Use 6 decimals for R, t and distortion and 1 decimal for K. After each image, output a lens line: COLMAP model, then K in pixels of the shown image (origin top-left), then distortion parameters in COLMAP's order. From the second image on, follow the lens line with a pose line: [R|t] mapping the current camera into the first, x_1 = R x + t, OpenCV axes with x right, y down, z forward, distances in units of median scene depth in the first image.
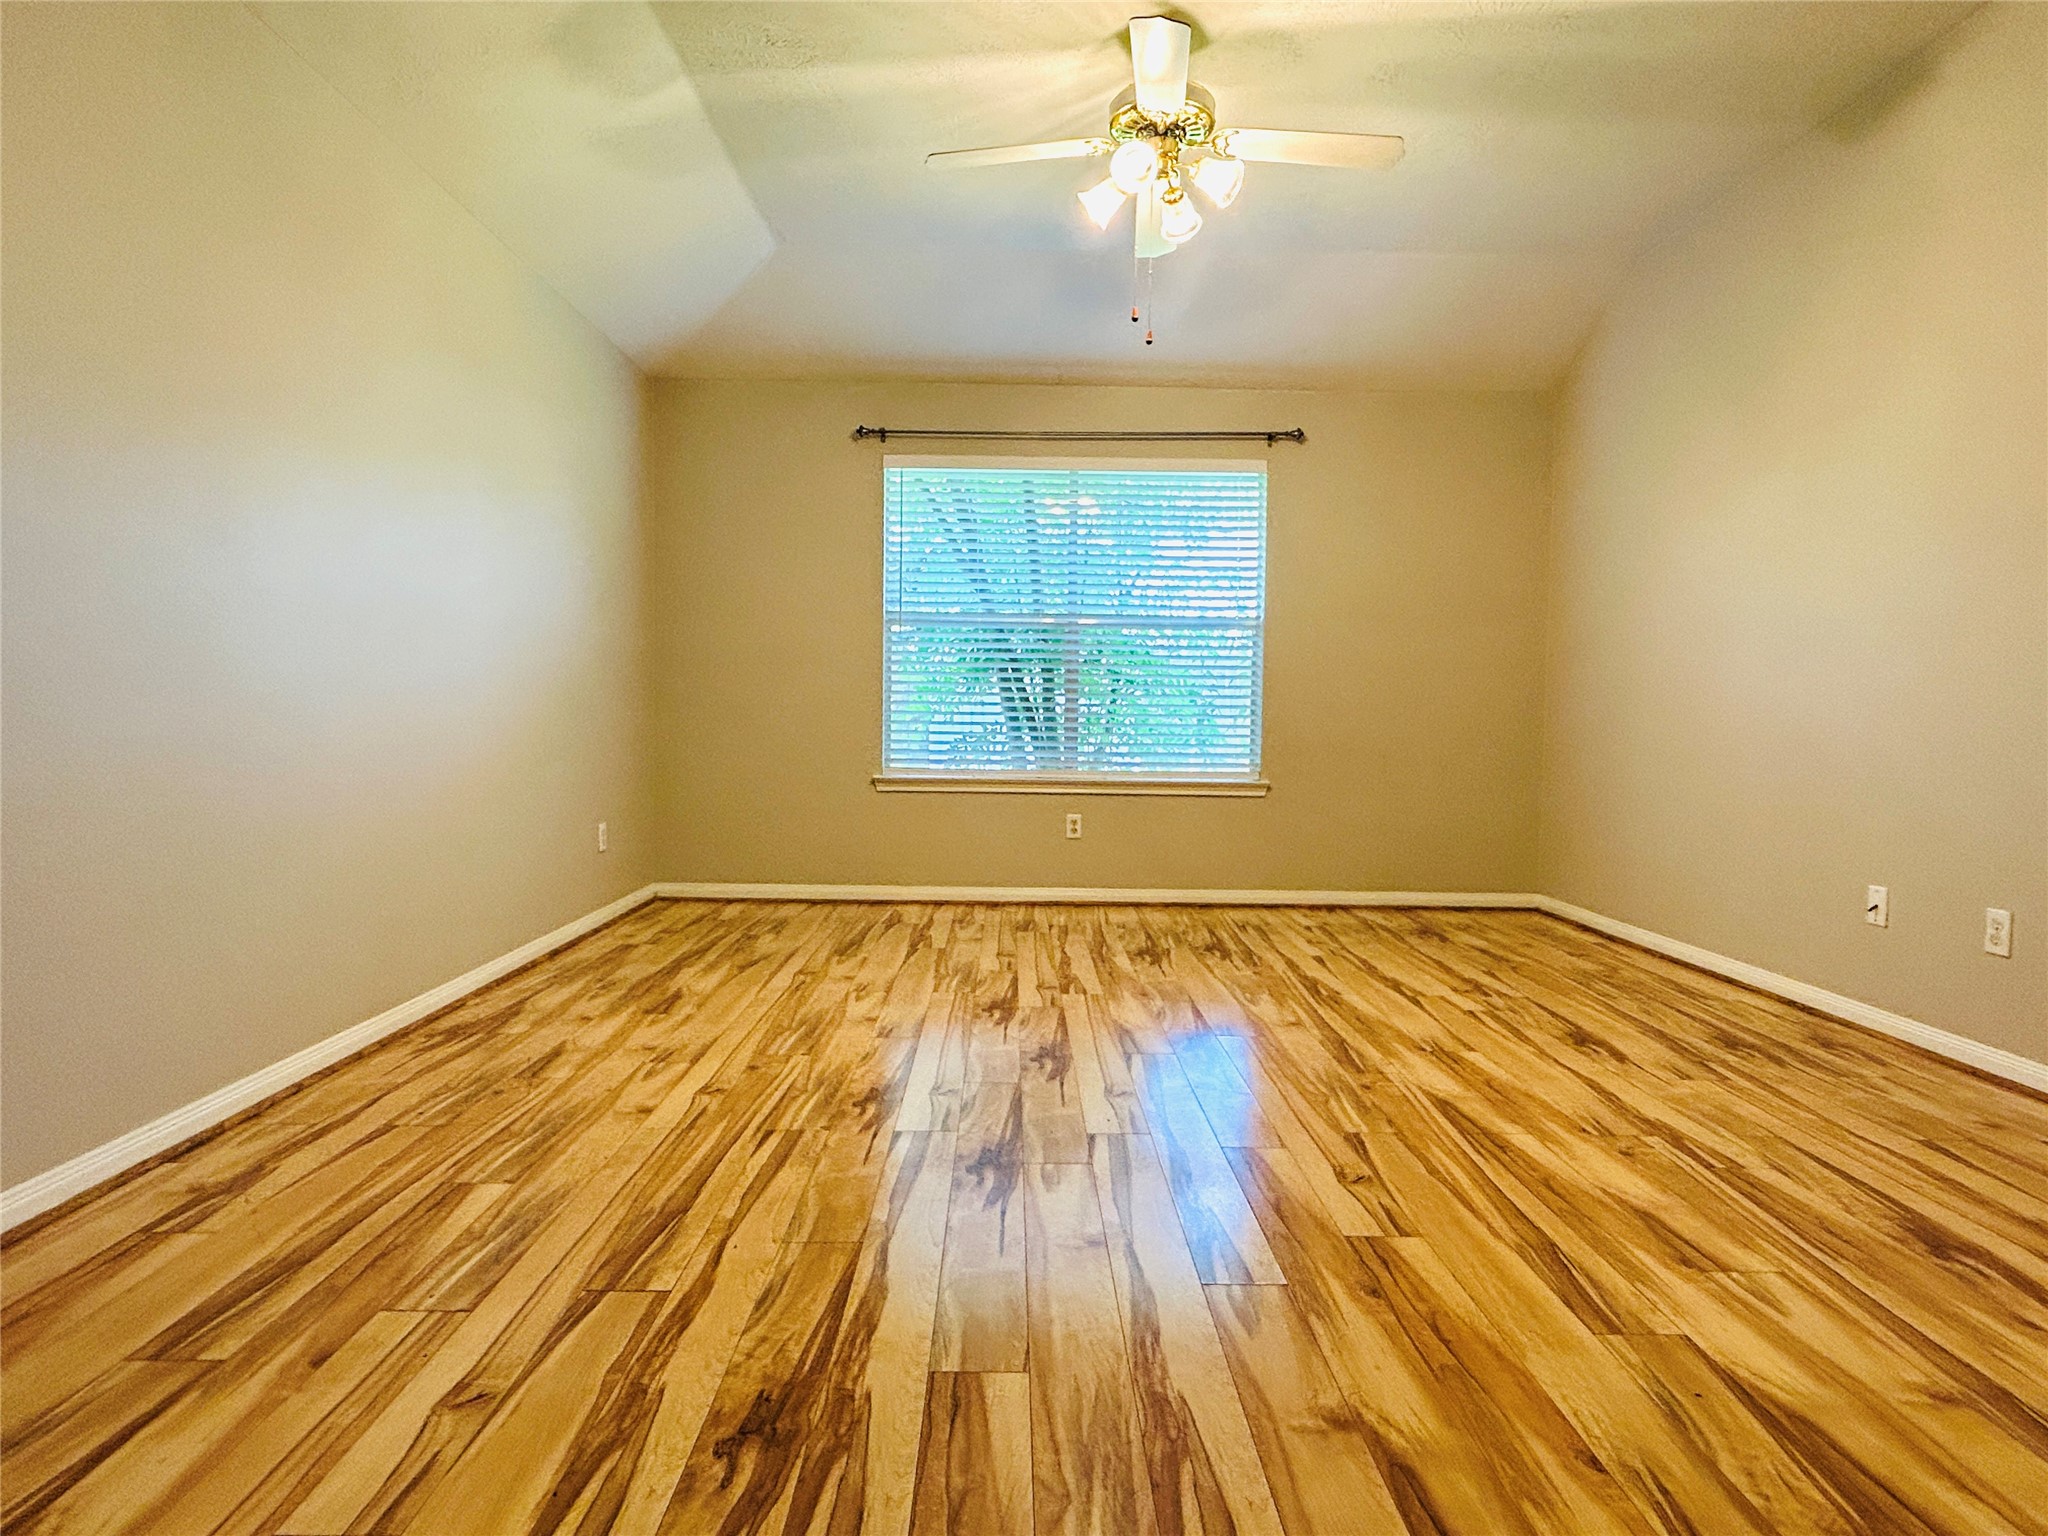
lens RADIAL K [[1156.7, 0, 1017.2], [0, 1156.7, 769.5], [0, 0, 1]] dist [-0.002375, 0.000993]
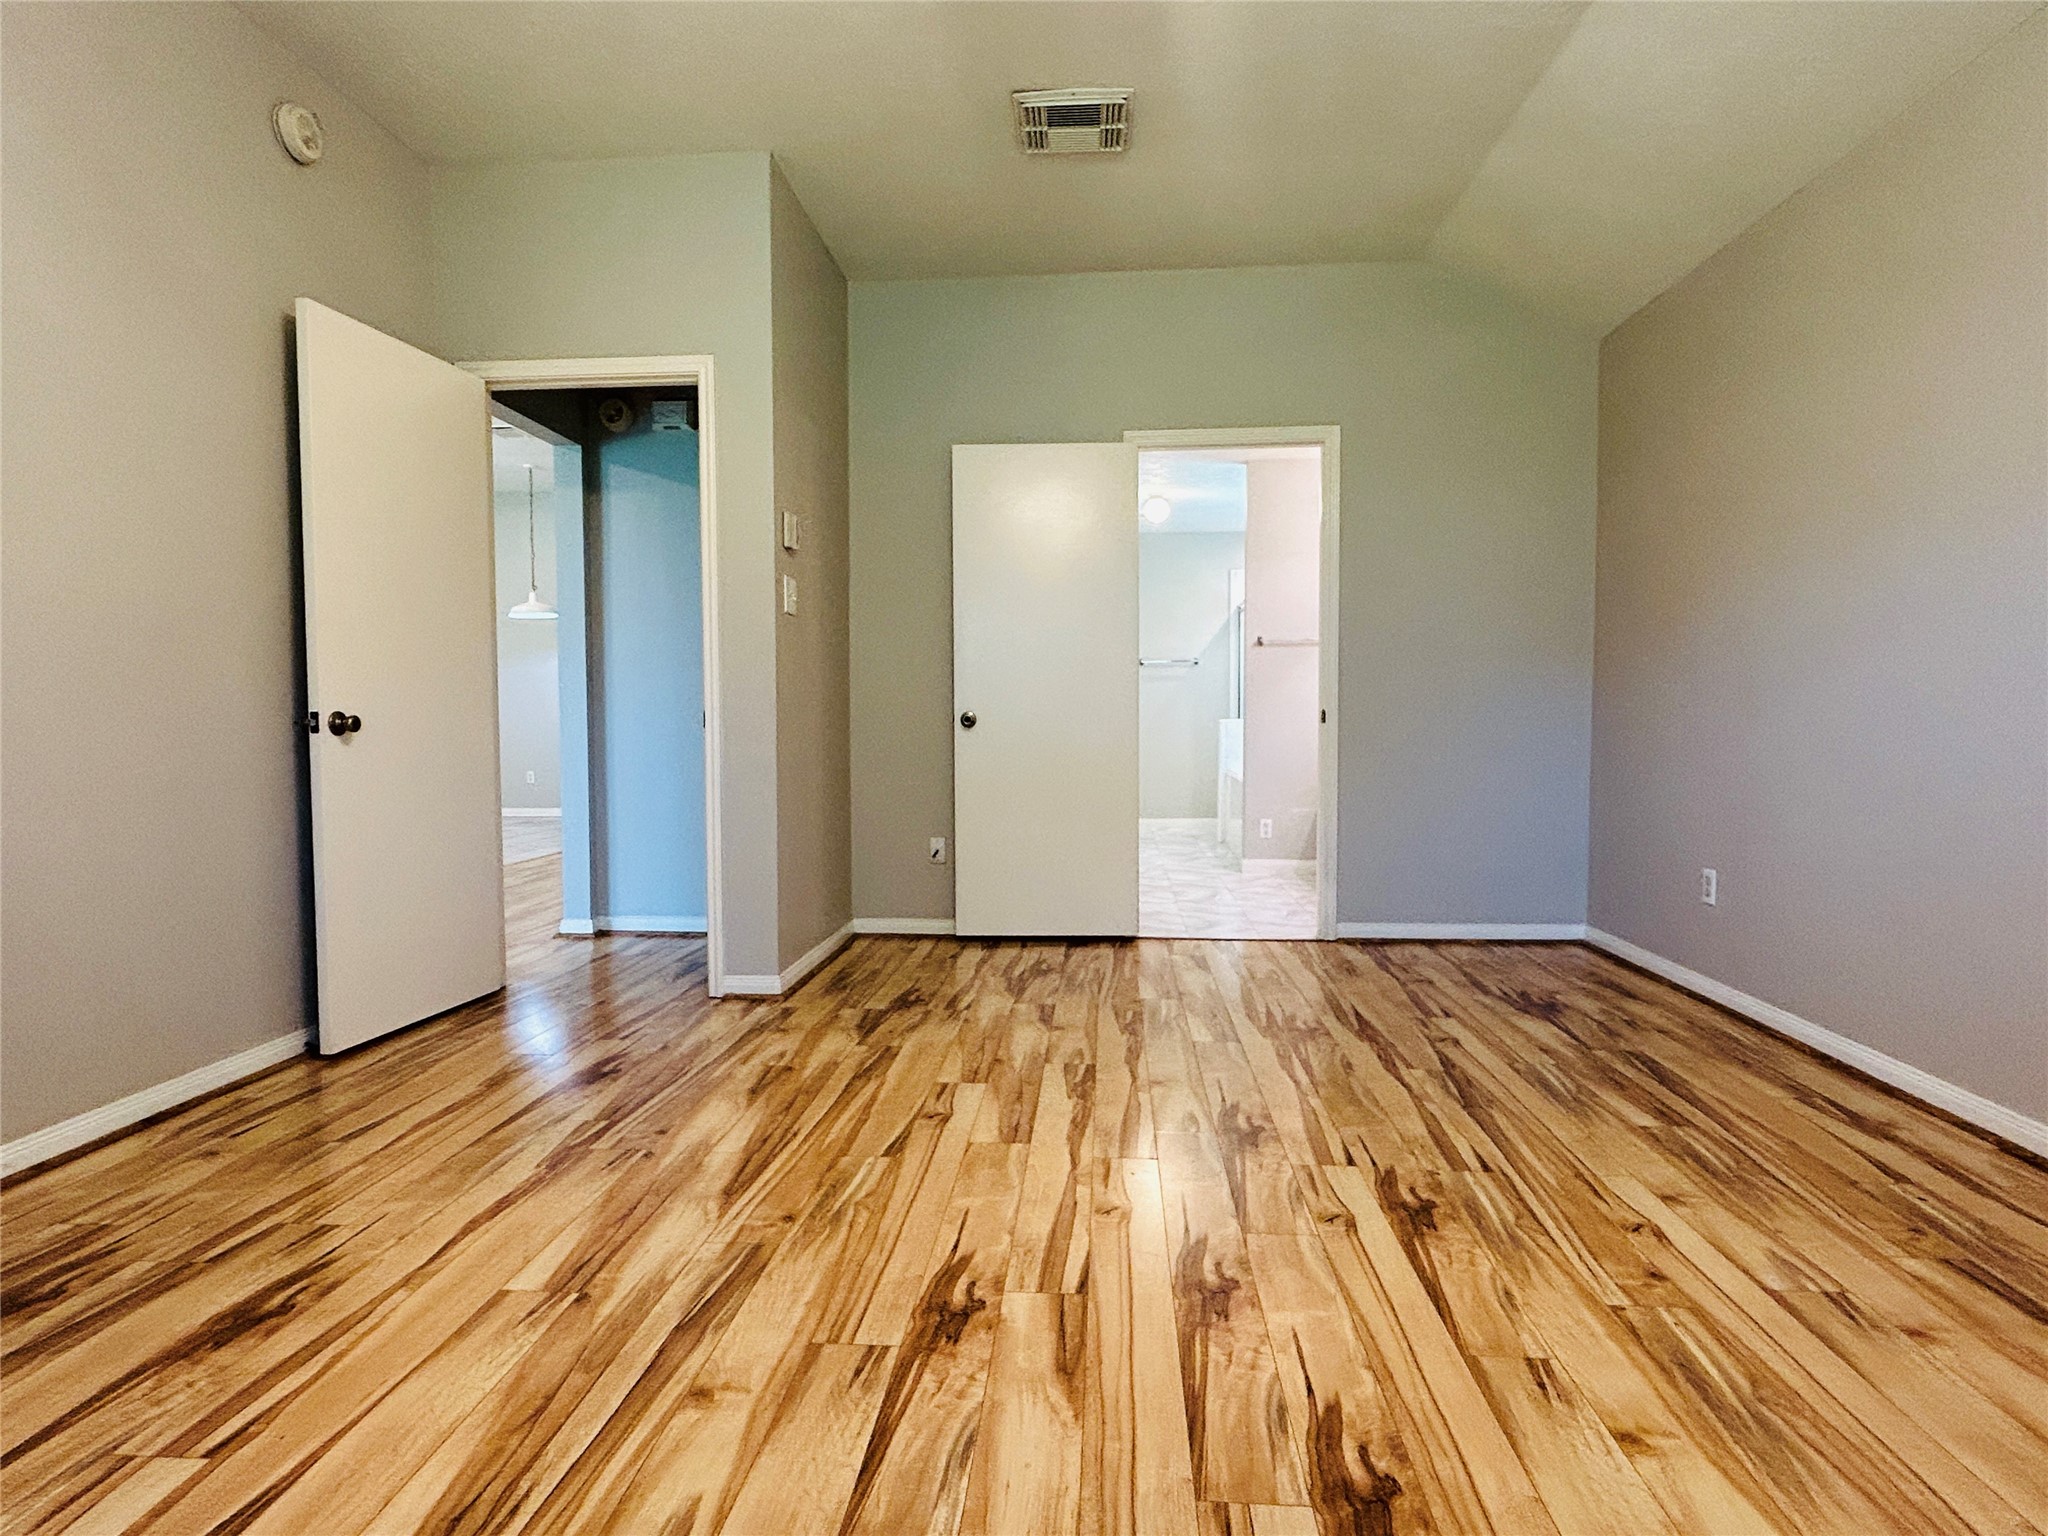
lens RADIAL K [[1156.7, 0, 1017.2], [0, 1156.7, 769.5], [0, 0, 1]] dist [-0.002375, 0.000993]
pose [[-0.996349, -0.012134, 0.084509, 0.093293], [-0.004076, 0.995480, 0.094884, -0.102563], [-0.085278, 0.094193, -0.991895, 1.818070]]
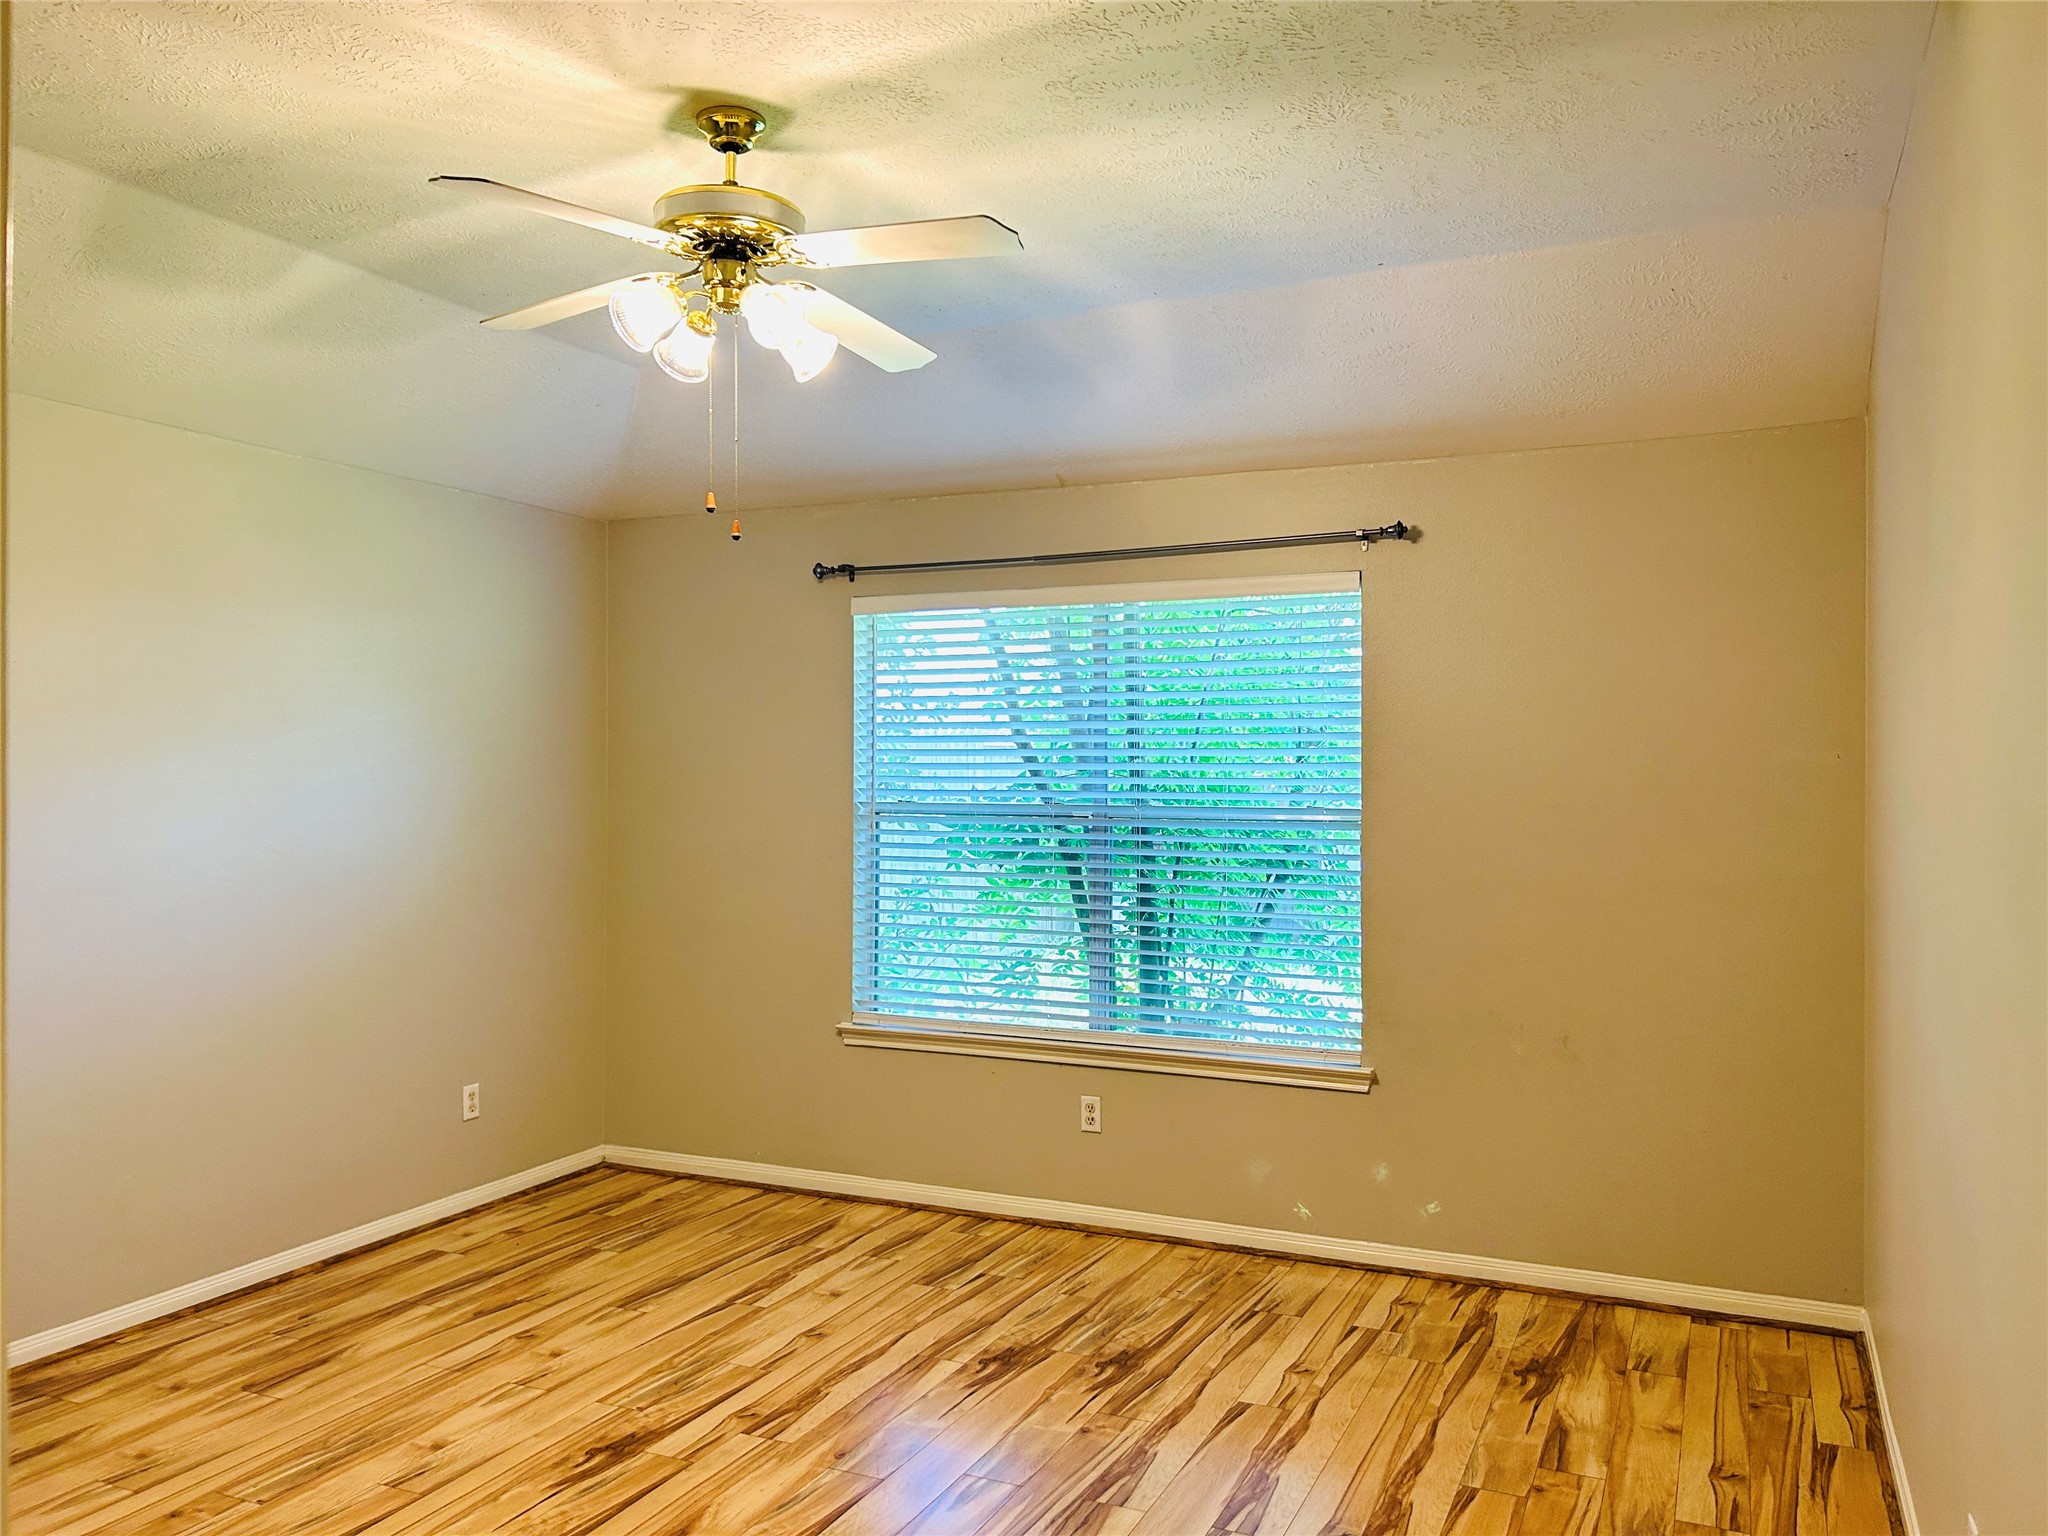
lens RADIAL K [[1545.5, 0, 1028.6], [0, 1545.5, 777.6], [0, 0, 1]] dist [0.070010, -0.081170]
pose [[0.903664, -0.009856, -0.428129, 0.838923], [-0.009193, 0.999058, -0.042405, -0.226684], [0.428143, 0.042256, 0.902722, 0.284760]]
